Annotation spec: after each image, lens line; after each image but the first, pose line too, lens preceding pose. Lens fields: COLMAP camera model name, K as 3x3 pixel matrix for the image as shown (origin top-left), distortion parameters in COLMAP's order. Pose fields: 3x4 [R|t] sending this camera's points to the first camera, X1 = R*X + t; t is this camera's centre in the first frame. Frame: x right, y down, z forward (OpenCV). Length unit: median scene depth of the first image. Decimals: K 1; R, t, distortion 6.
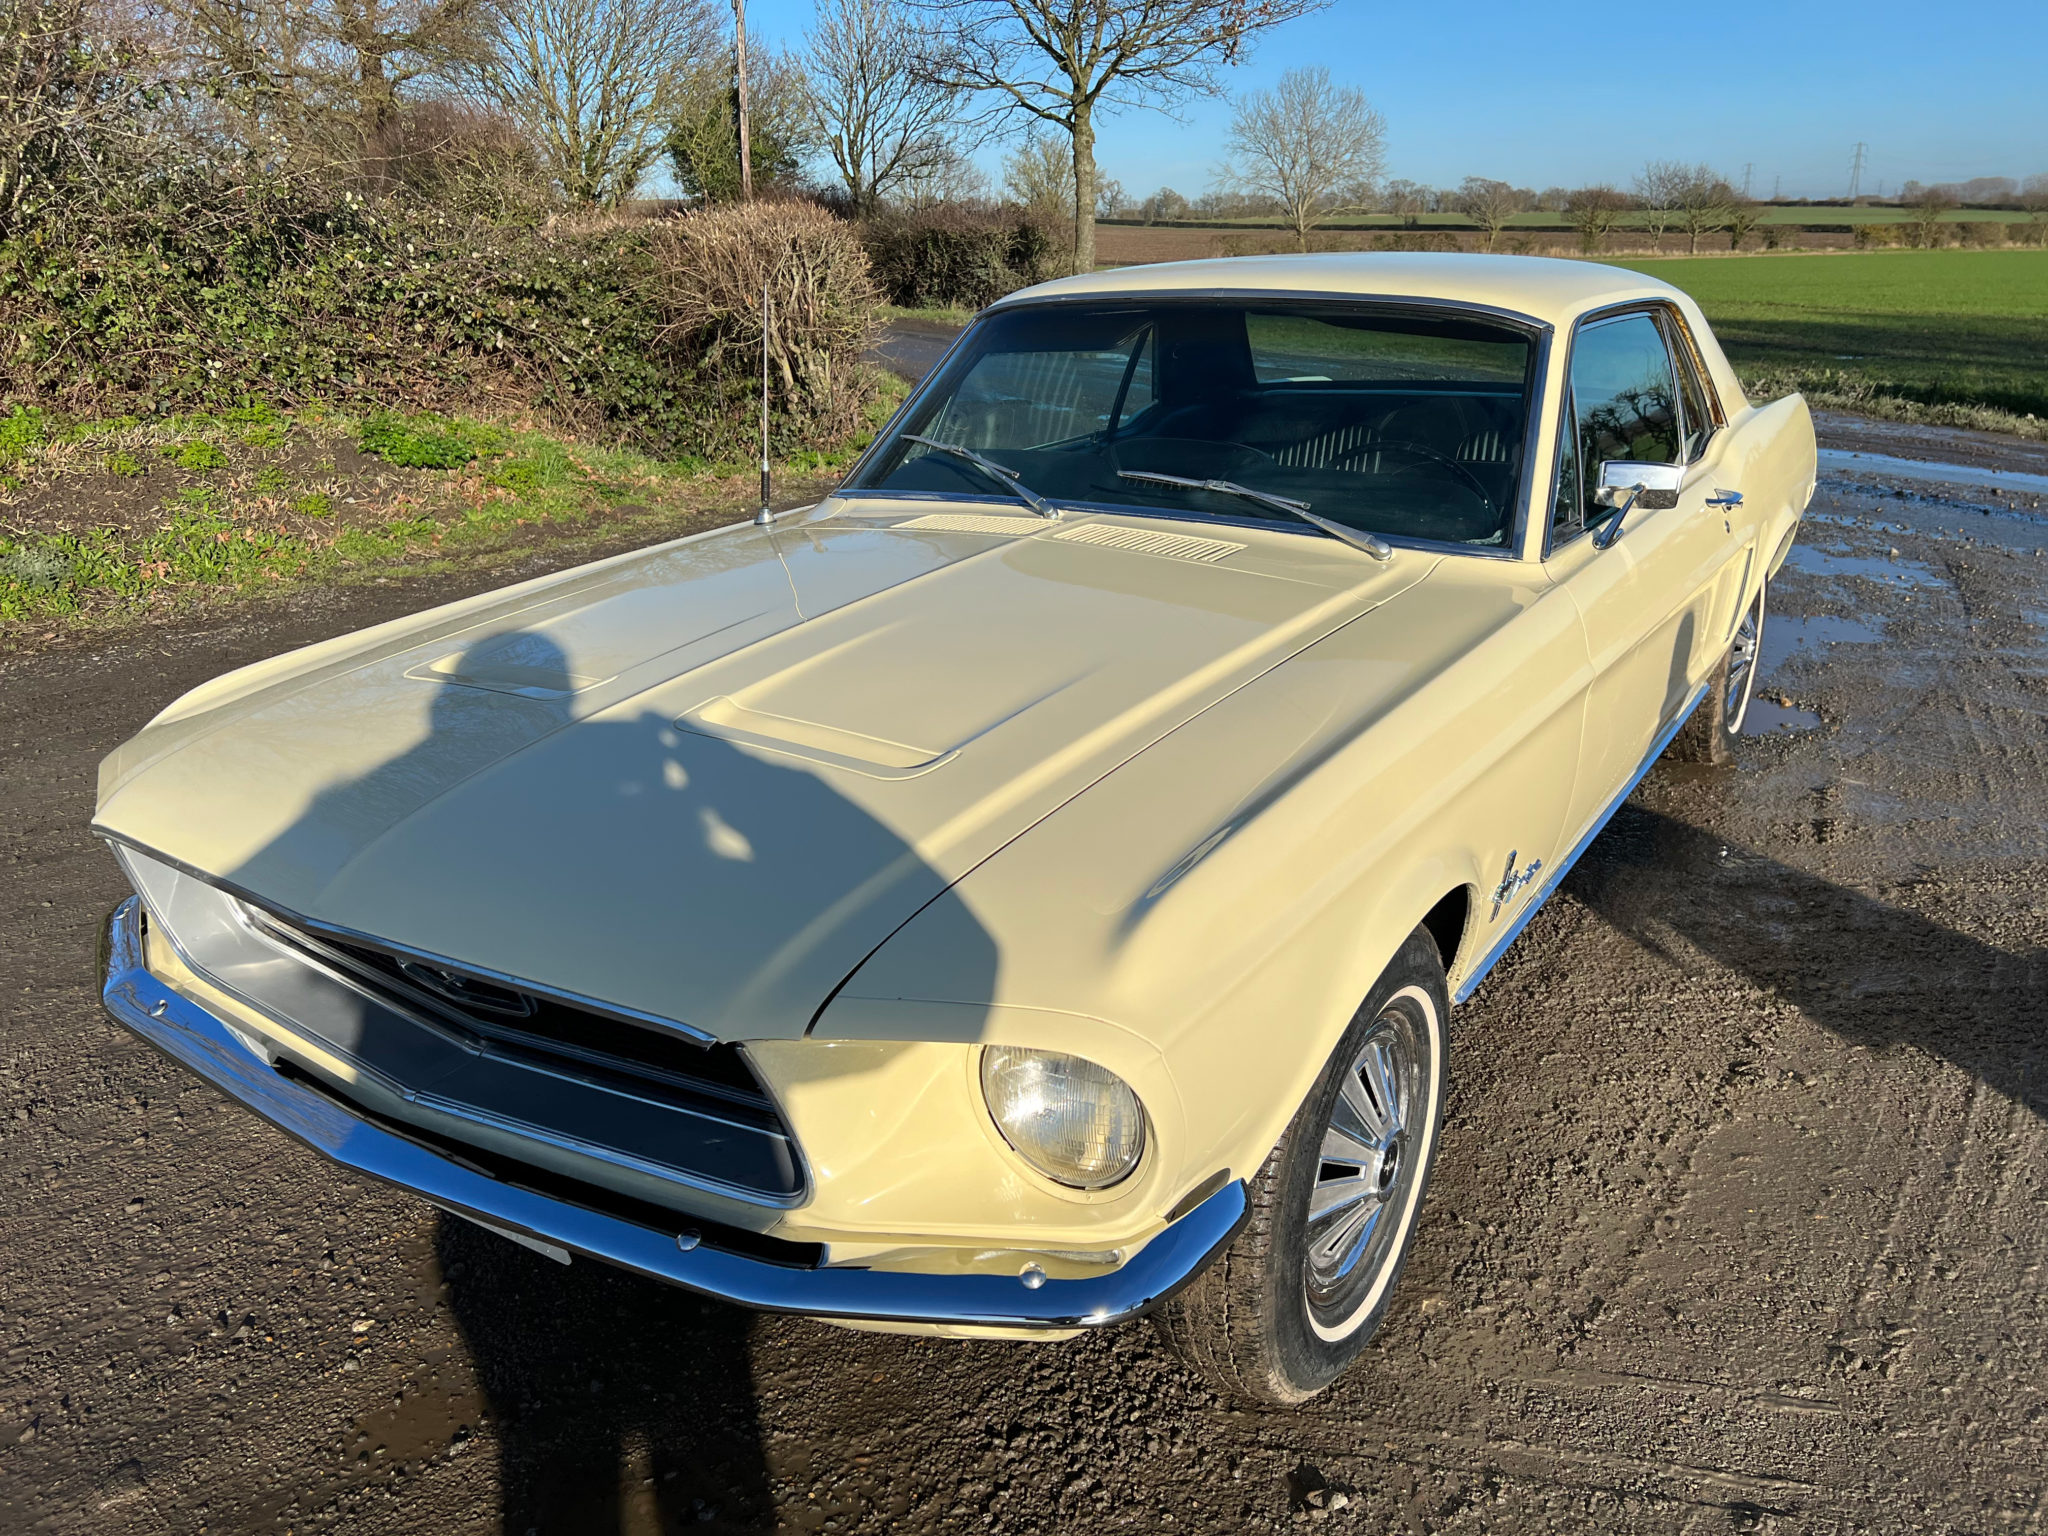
lens RADIAL K [[1551.4, 0, 1040.9], [0, 1551.4, 763.6], [0, 0, 1]] dist [0.044554, -0.050248]
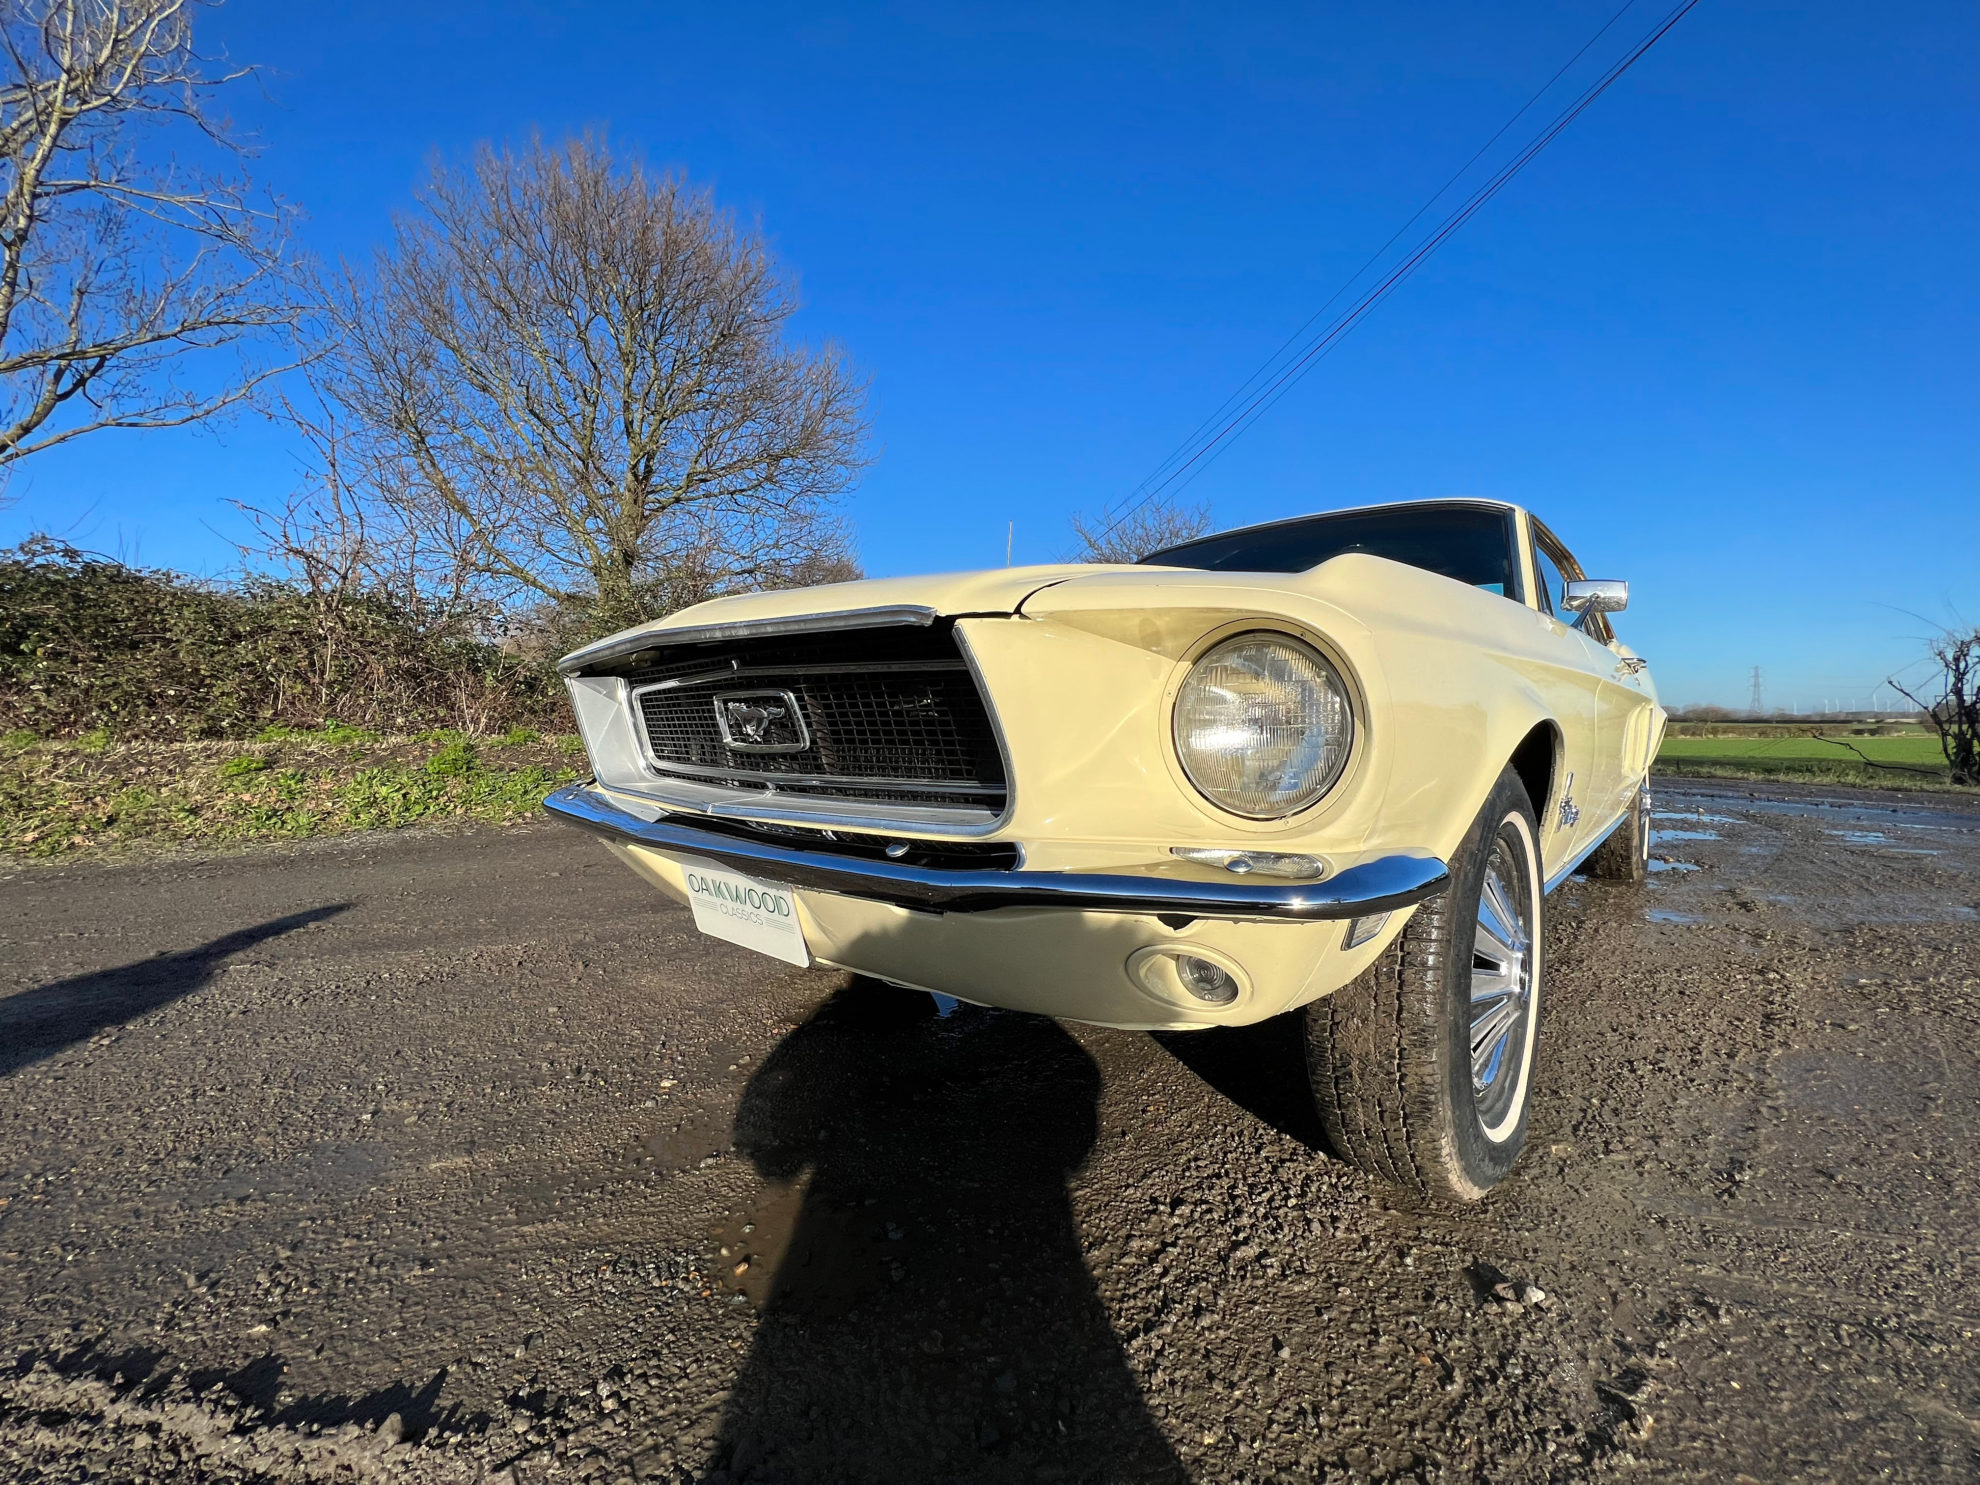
lens RADIAL K [[794.1, 0, 989.9], [0, 794.1, 735.3], [0, 0, 1]] dist [-0.003008, 0.000056]
pose [[0.982897, 0.011253, -0.183810, -0.046672], [-0.068617, 0.948634, -0.308844, 0.293636], [0.170893, 0.316174, 0.933182, 0.353051]]
